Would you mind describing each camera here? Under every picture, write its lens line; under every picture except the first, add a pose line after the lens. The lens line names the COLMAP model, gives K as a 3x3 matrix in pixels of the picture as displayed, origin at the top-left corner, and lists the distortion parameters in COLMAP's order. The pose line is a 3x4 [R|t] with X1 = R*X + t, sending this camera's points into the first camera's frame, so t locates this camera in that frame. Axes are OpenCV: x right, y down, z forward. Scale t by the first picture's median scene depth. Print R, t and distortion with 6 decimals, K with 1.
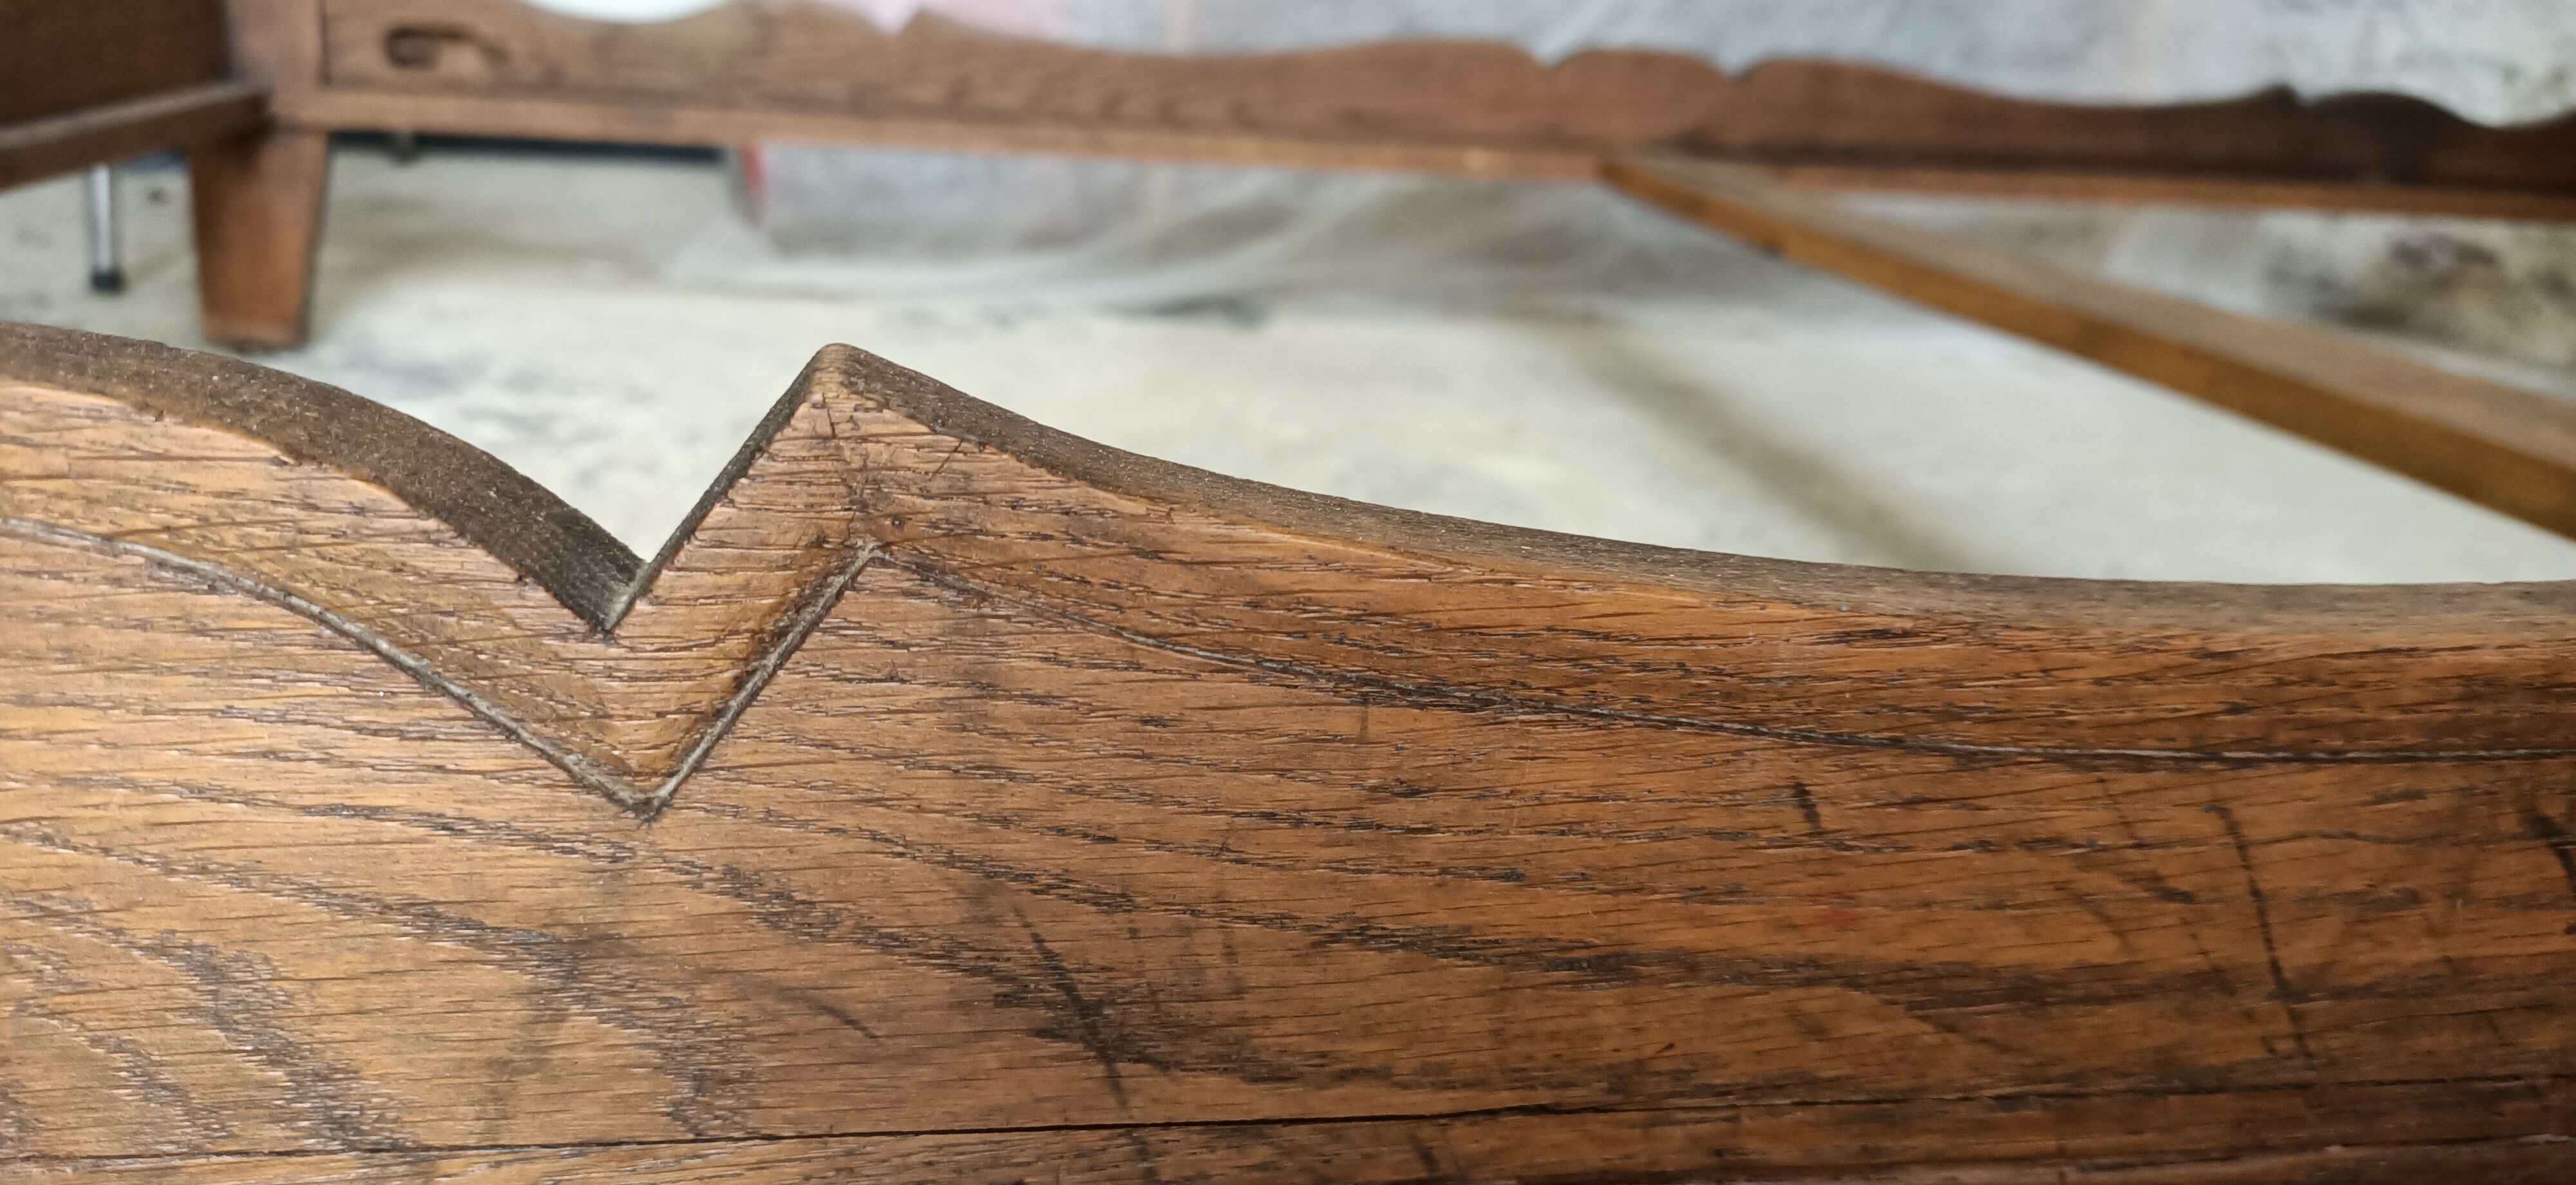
lens RADIAL K [[1880.5, 0, 1284.7], [0, 1880.5, 637.4], [0, 0, 1]] dist [0.053985, -0.055614]
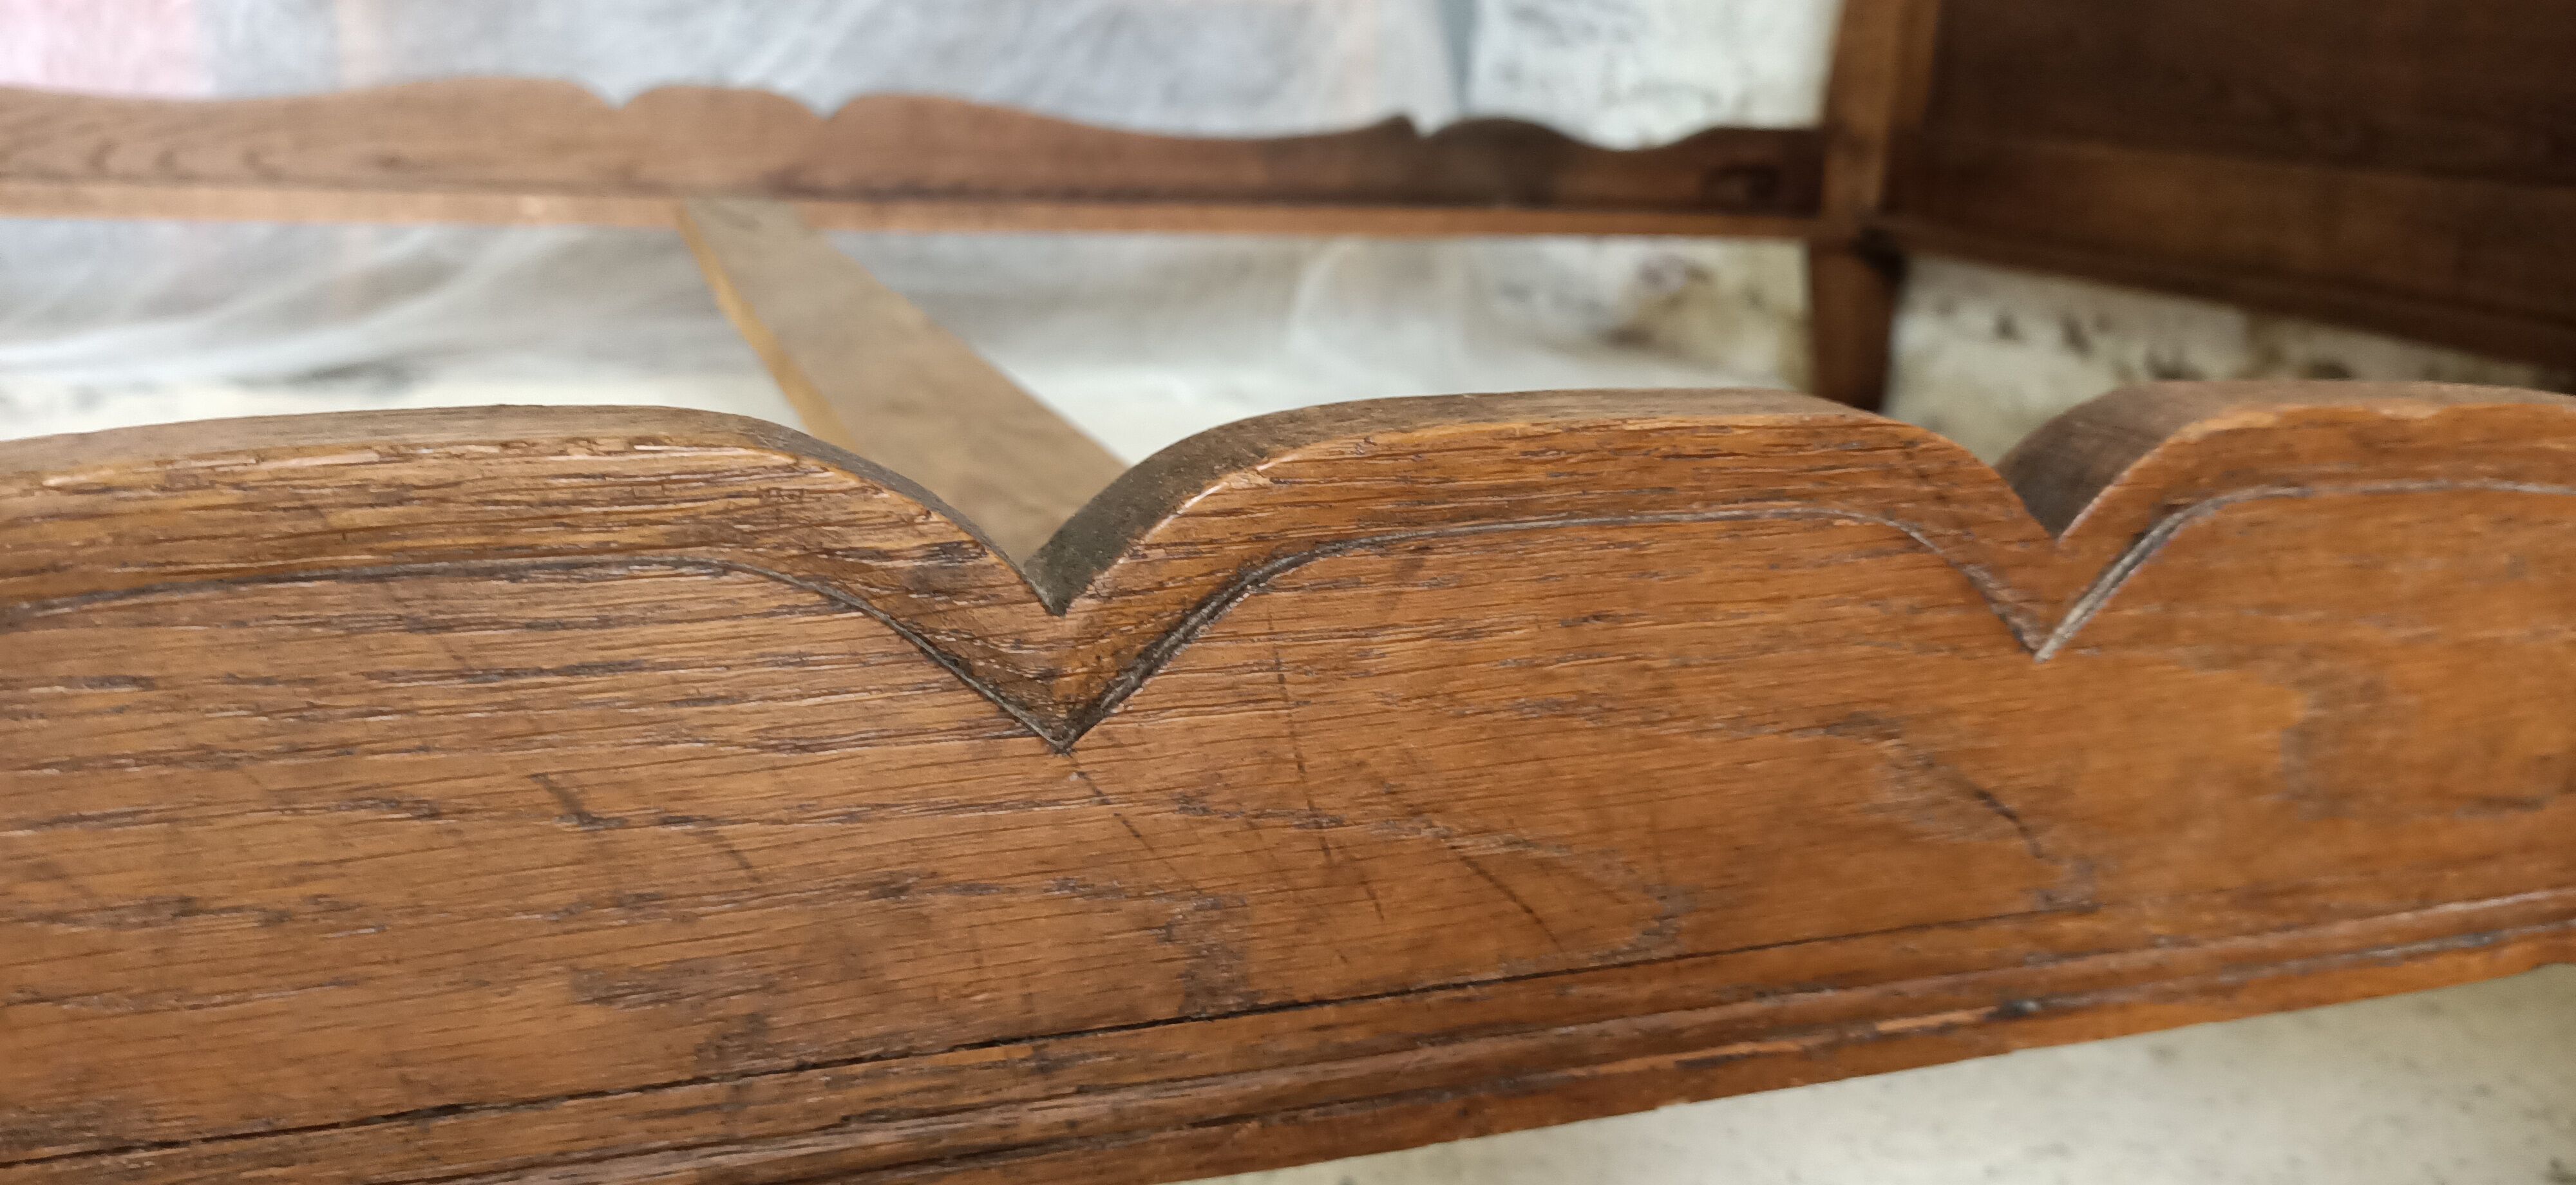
lens RADIAL K [[1880.5, 0, 1284.7], [0, 1880.5, 637.4], [0, 0, 1]] dist [0.053985, -0.055614]
pose [[0.988901, -0.062858, 0.134622, 0.314907], [0.066647, 0.997492, -0.023822, 0.009762], [-0.132787, 0.032530, 0.990611, 0.014089]]
